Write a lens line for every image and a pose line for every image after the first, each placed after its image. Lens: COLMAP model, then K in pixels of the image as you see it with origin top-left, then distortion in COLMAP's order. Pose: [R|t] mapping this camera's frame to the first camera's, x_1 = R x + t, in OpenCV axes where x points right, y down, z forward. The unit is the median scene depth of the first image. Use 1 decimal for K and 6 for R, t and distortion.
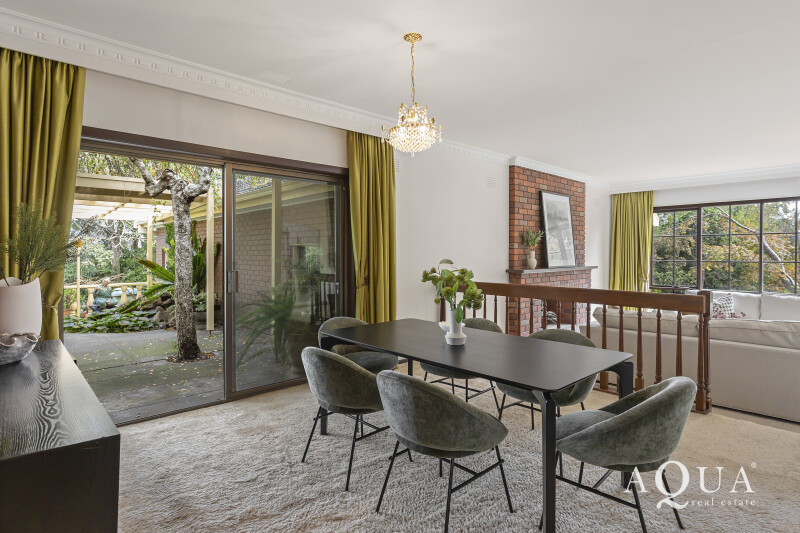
lens RADIAL K [[425.5, 0, 400.3], [0, 425.5, 254.4], [0, 0, 1]] dist [-0.000058, -0.000025]
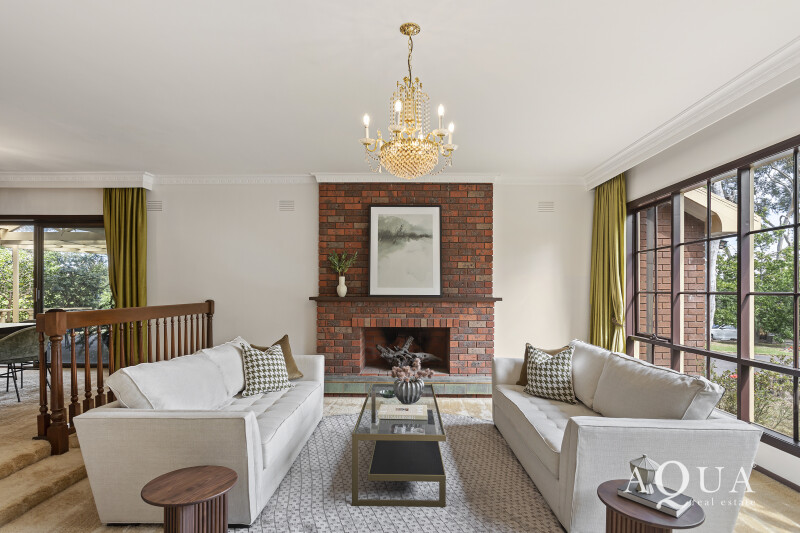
lens RADIAL K [[422.7, 0, 399.4], [0, 422.7, 287.2], [0, 0, 1]] dist [-0.000384, -0.000144]
pose [[0.720323, 0.001704, -0.693636, 1.002251], [-0.006220, 0.999973, -0.004002, 0.017248], [0.693610, 0.007197, 0.720314, 0.456829]]
